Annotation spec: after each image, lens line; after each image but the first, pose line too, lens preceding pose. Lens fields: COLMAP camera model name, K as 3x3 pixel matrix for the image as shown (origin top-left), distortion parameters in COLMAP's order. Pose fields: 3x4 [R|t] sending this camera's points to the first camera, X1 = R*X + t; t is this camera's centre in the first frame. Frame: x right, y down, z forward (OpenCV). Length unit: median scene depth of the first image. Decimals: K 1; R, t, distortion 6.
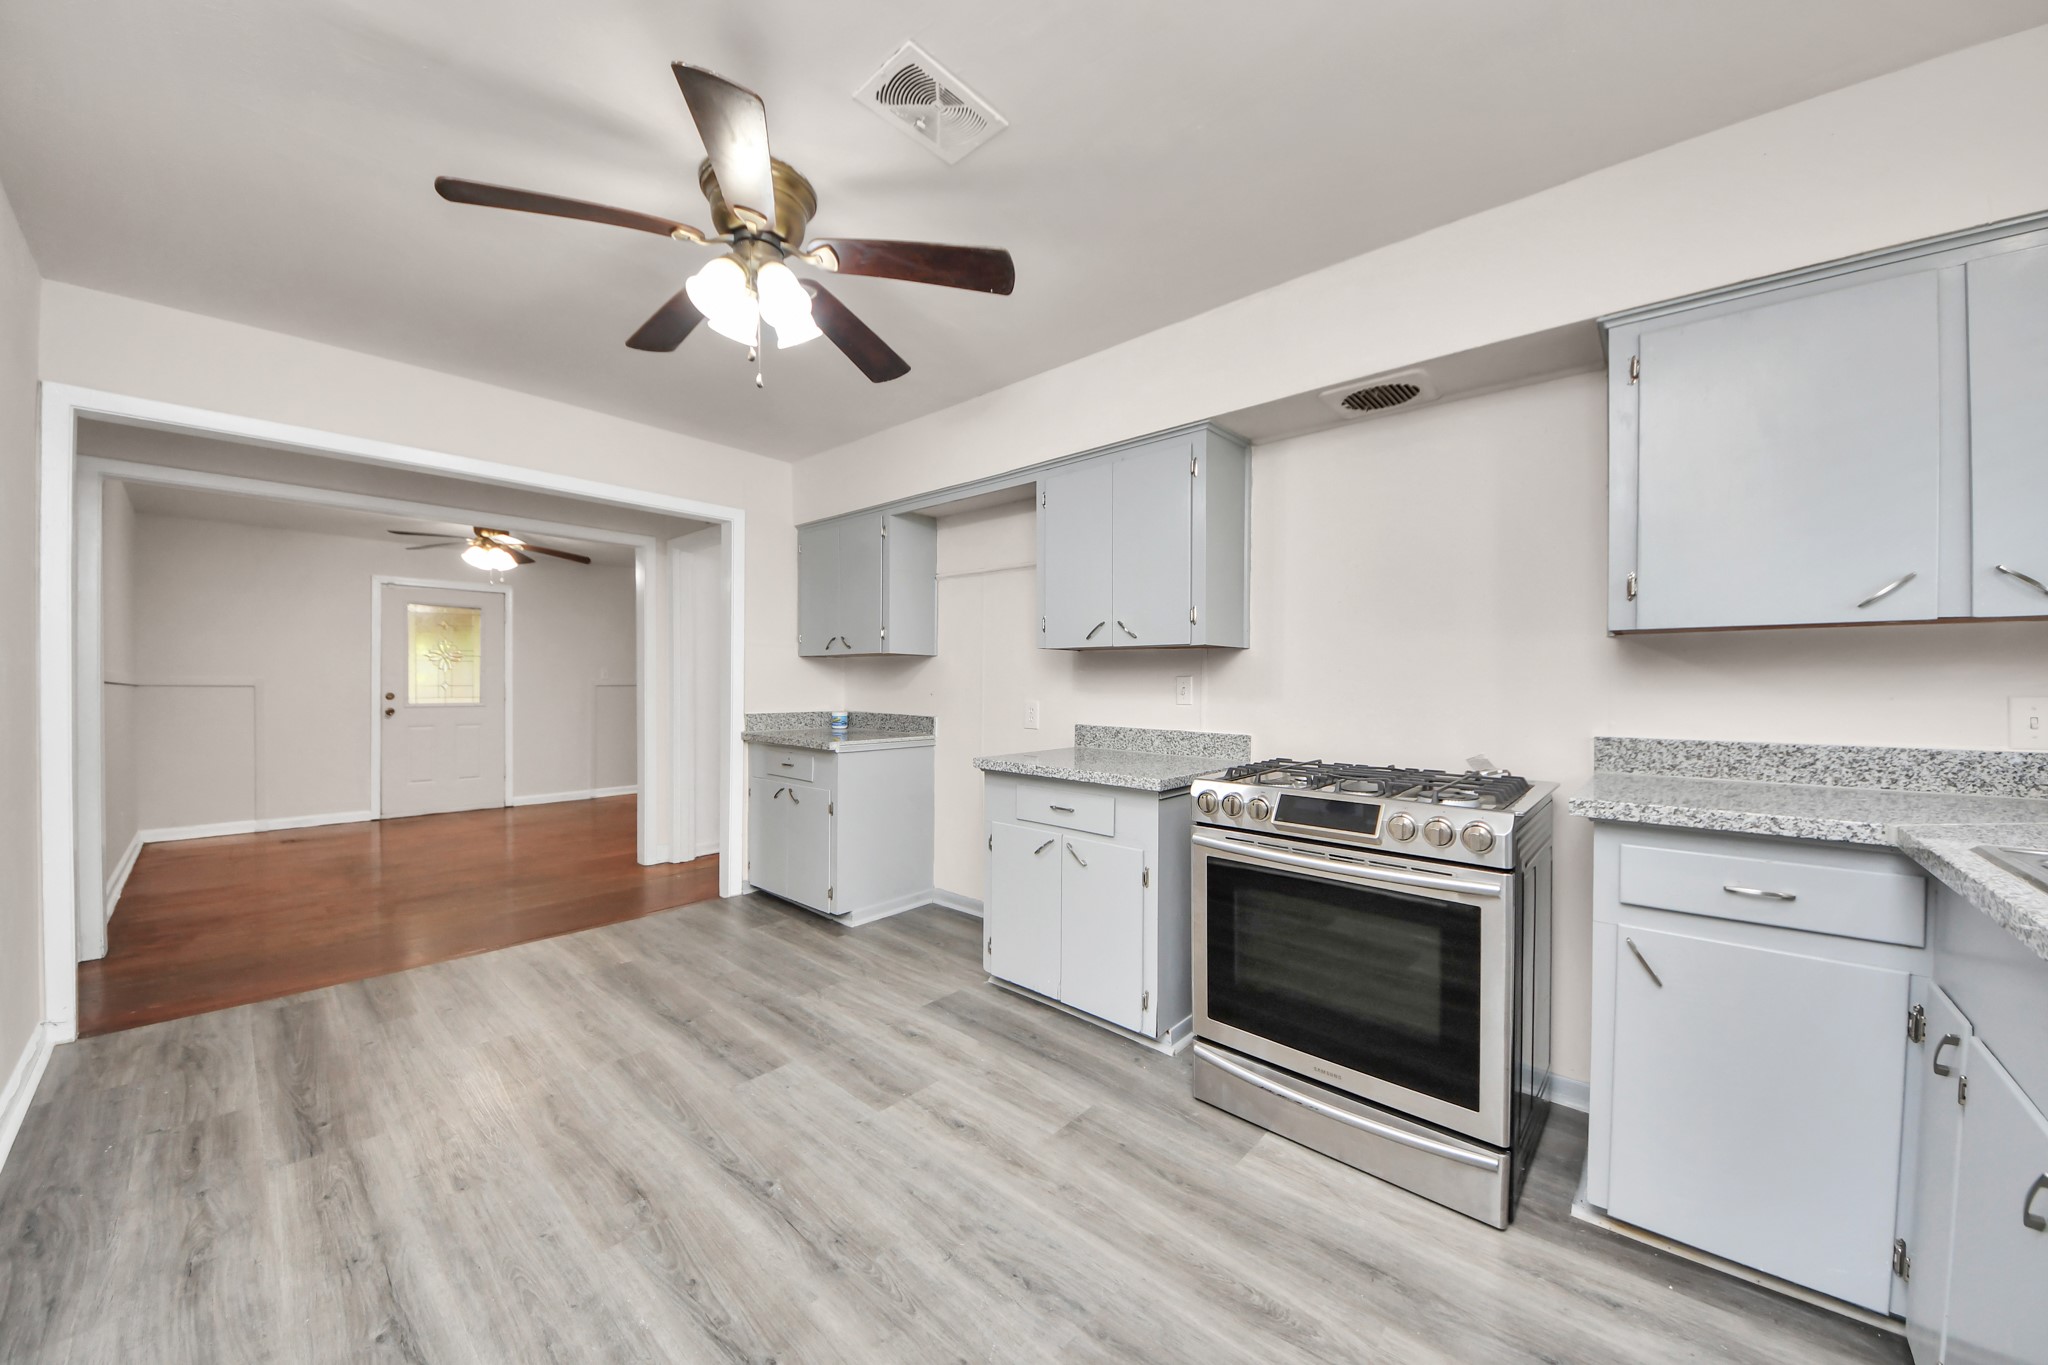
lens RADIAL K [[733.0, 0, 1012.0], [0, 733.0, 689.6], [0, 0, 1]] dist [0.017198, -0.012891]
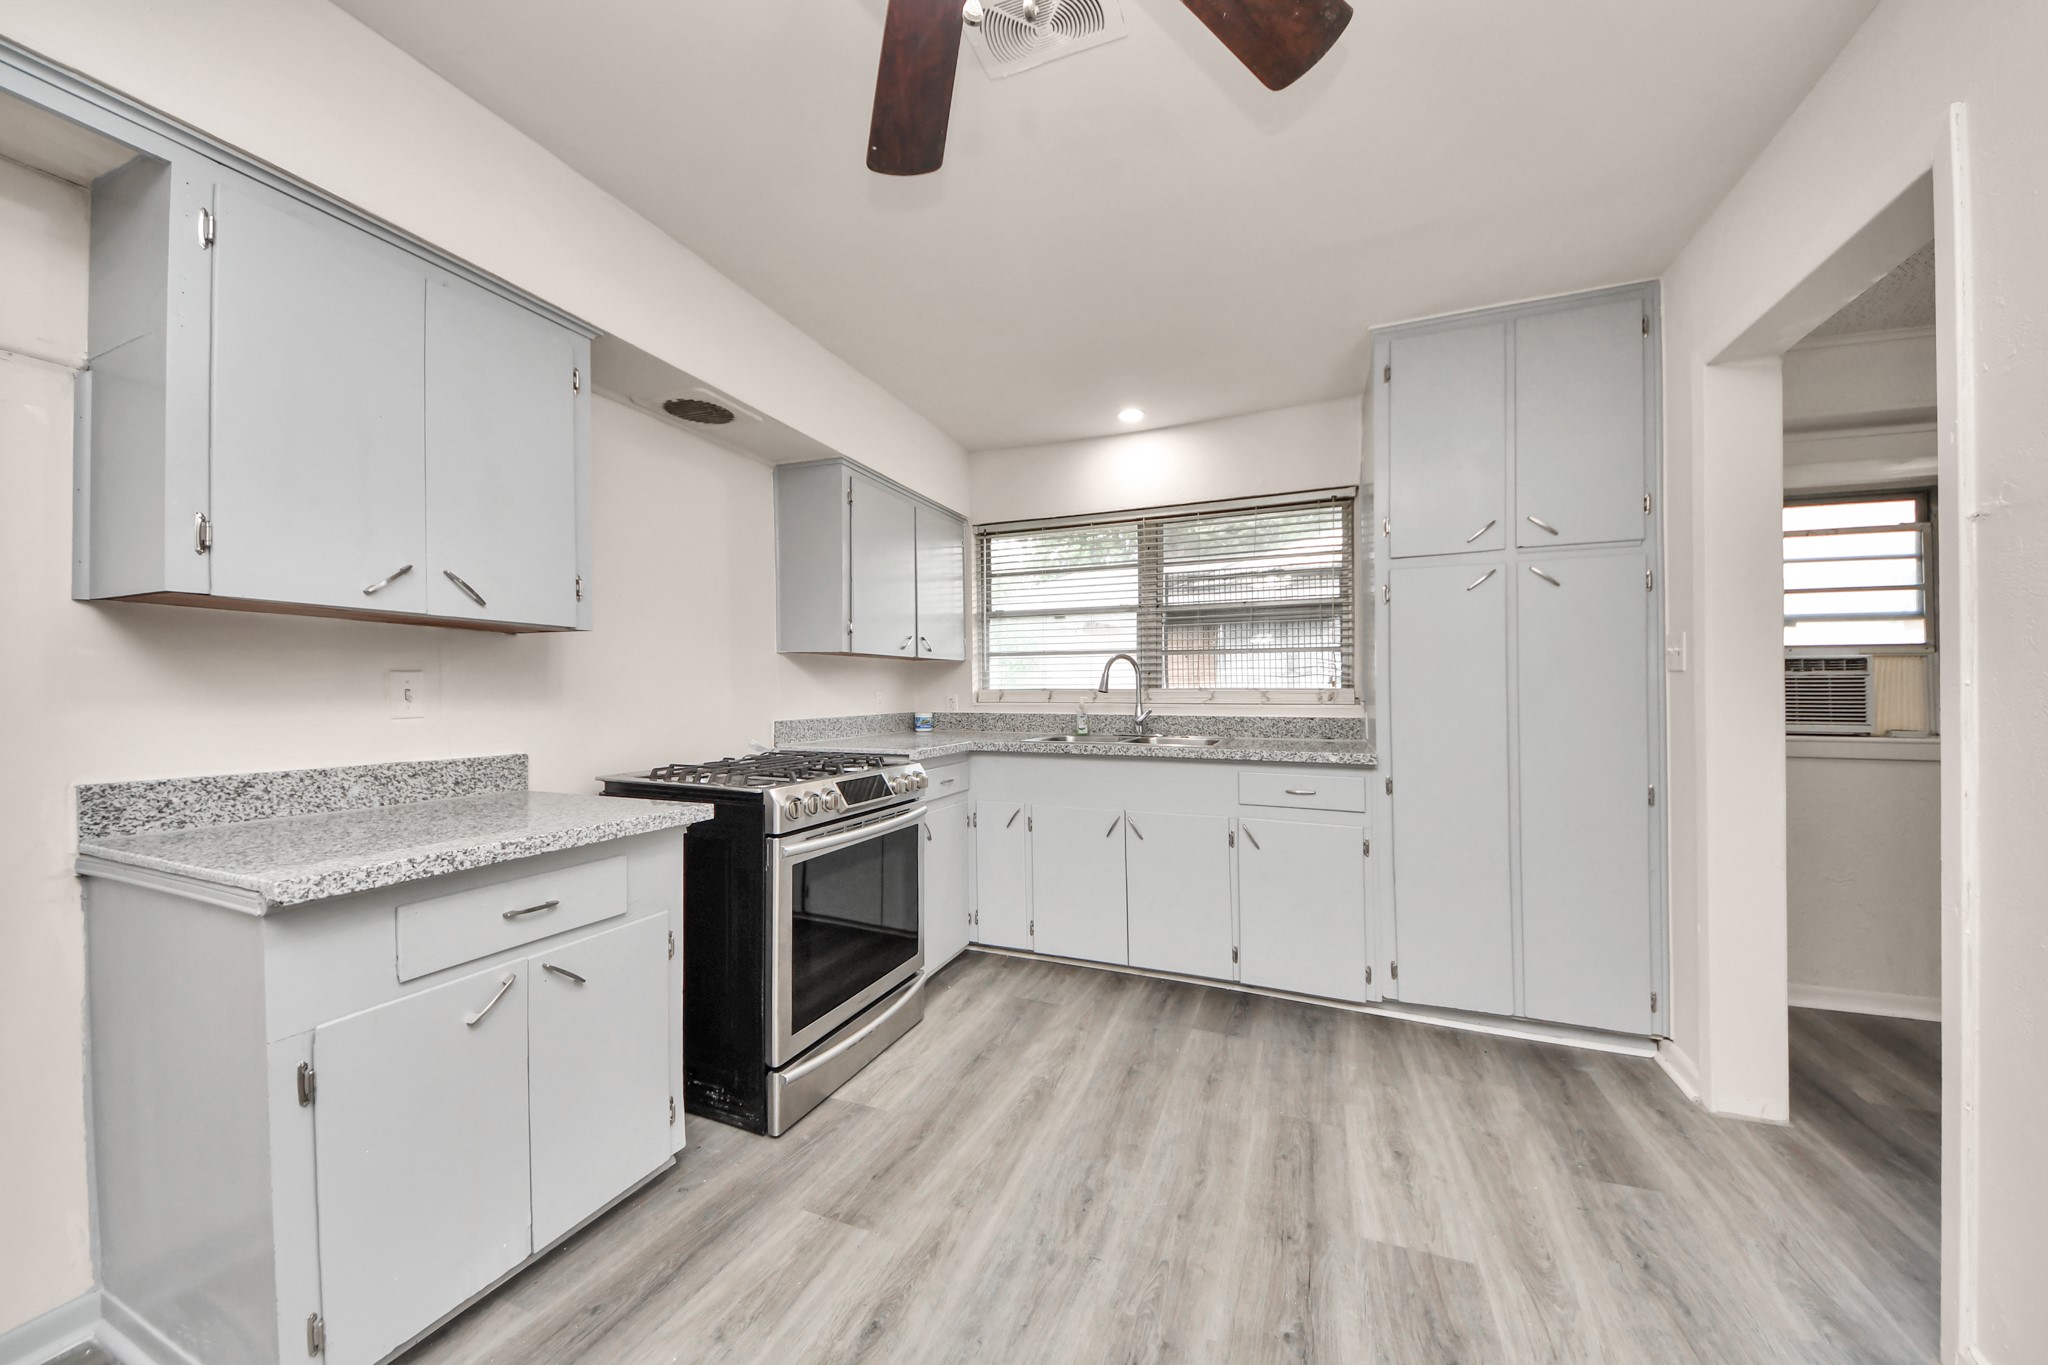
lens RADIAL K [[723.0, 0, 1018.2], [0, 723.0, 691.1], [0, 0, 1]] dist [0.014810, -0.013799]
pose [[-0.353245, -0.001439, 0.935530, -0.630058], [0.012445, 0.999903, 0.006238, 0.000600], [-0.935448, 0.013846, -0.353193, 0.936657]]
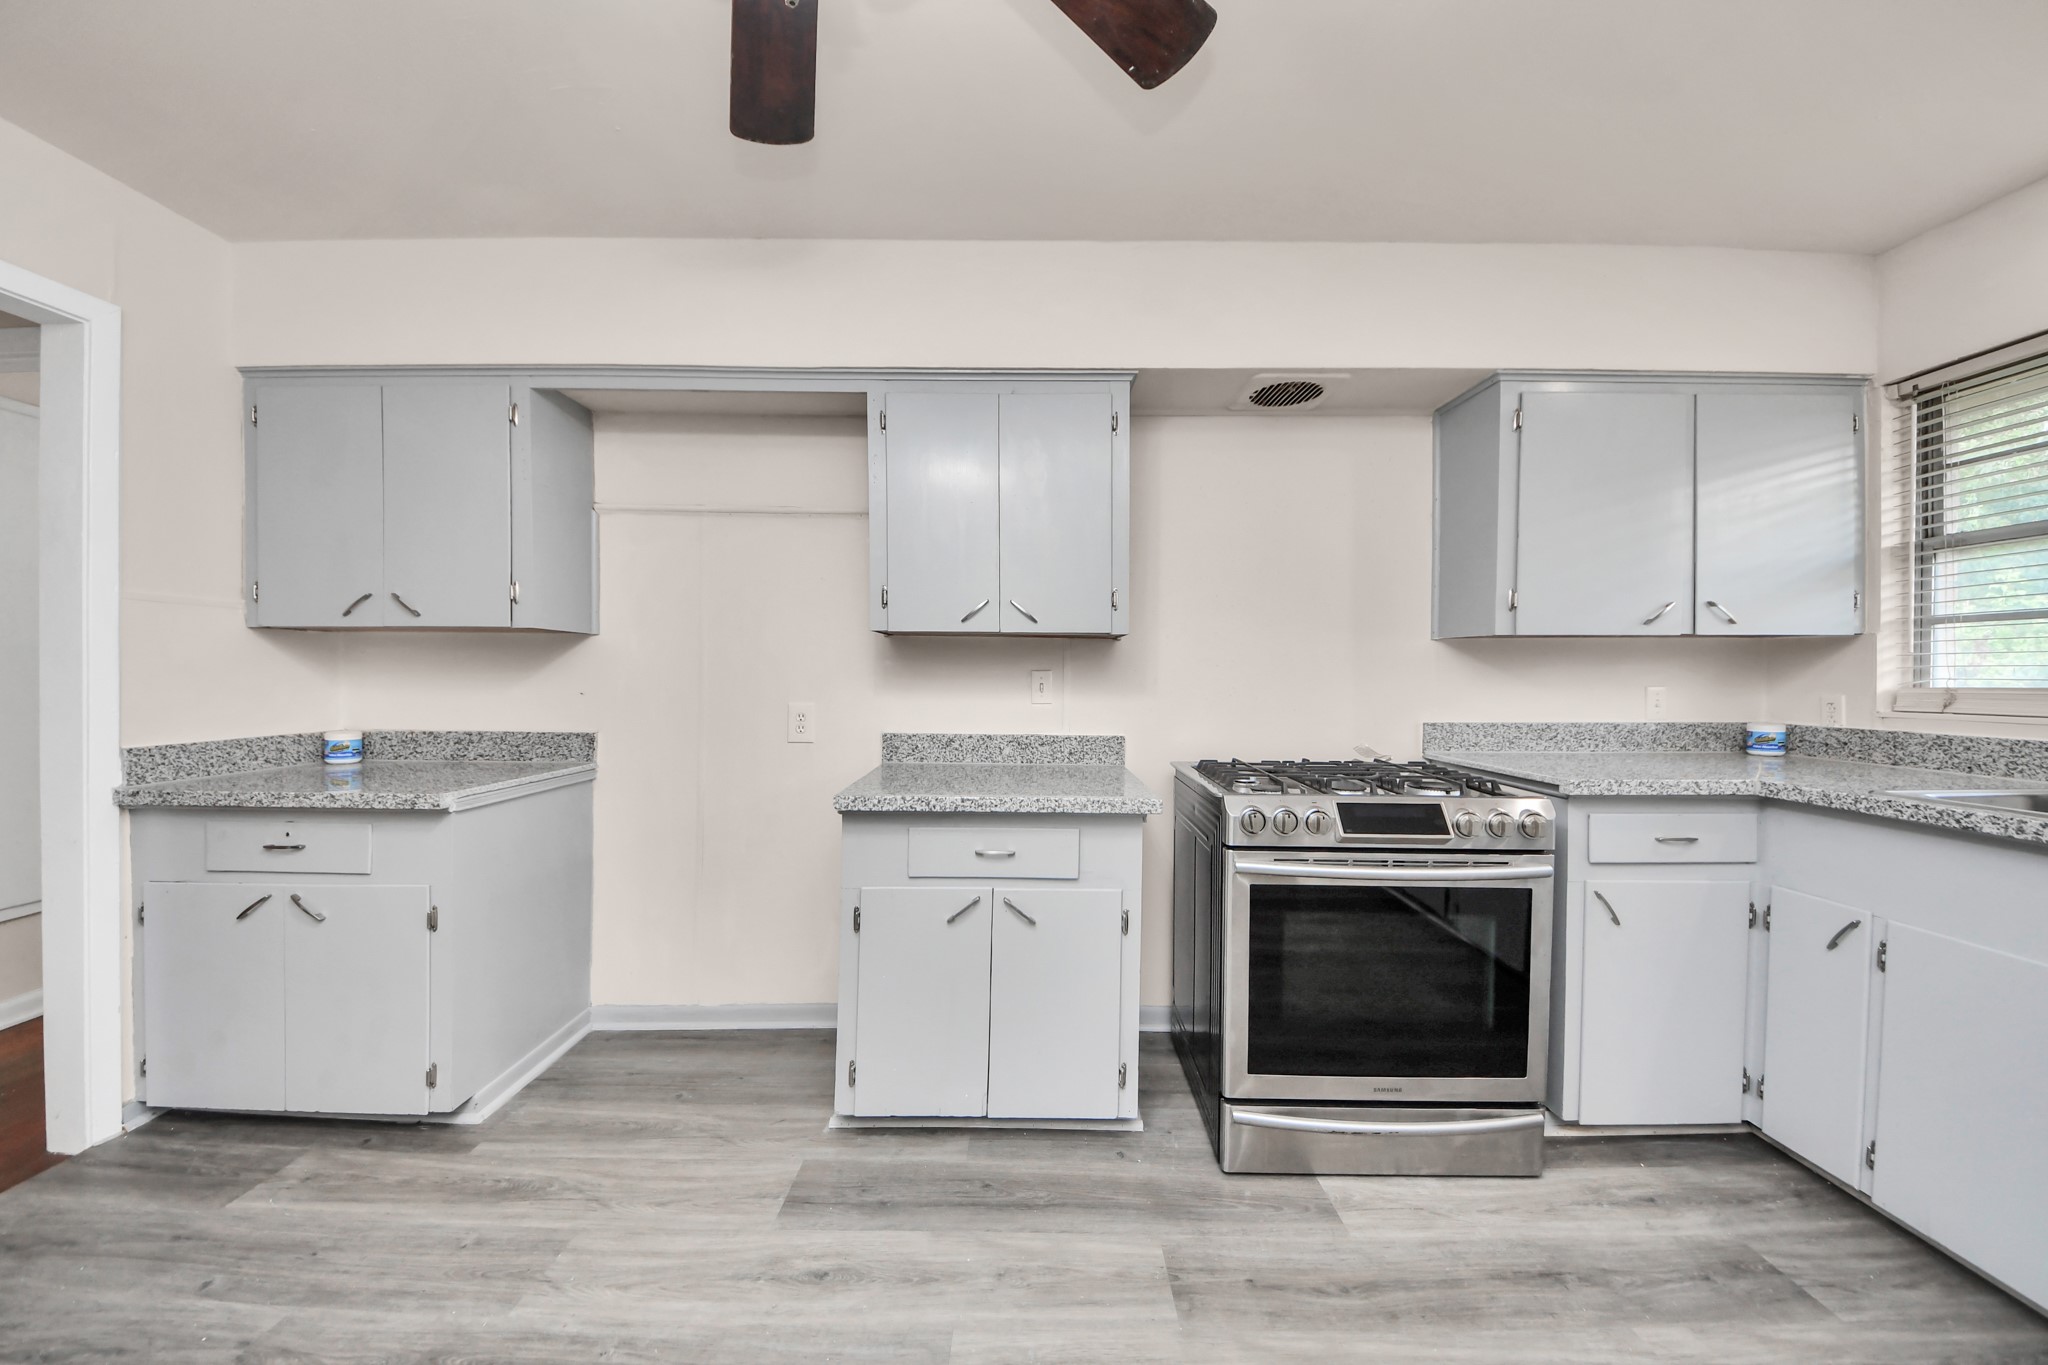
lens RADIAL K [[748.4, 0, 1034.2], [0, 748.4, 683.7], [0, 0, 1]] dist [0.030718, -0.023992]
pose [[0.736704, -0.013432, 0.676082, -0.446286], [0.006758, 0.999899, 0.012501, -0.016859], [-0.676182, -0.004641, 0.736720, 0.468197]]
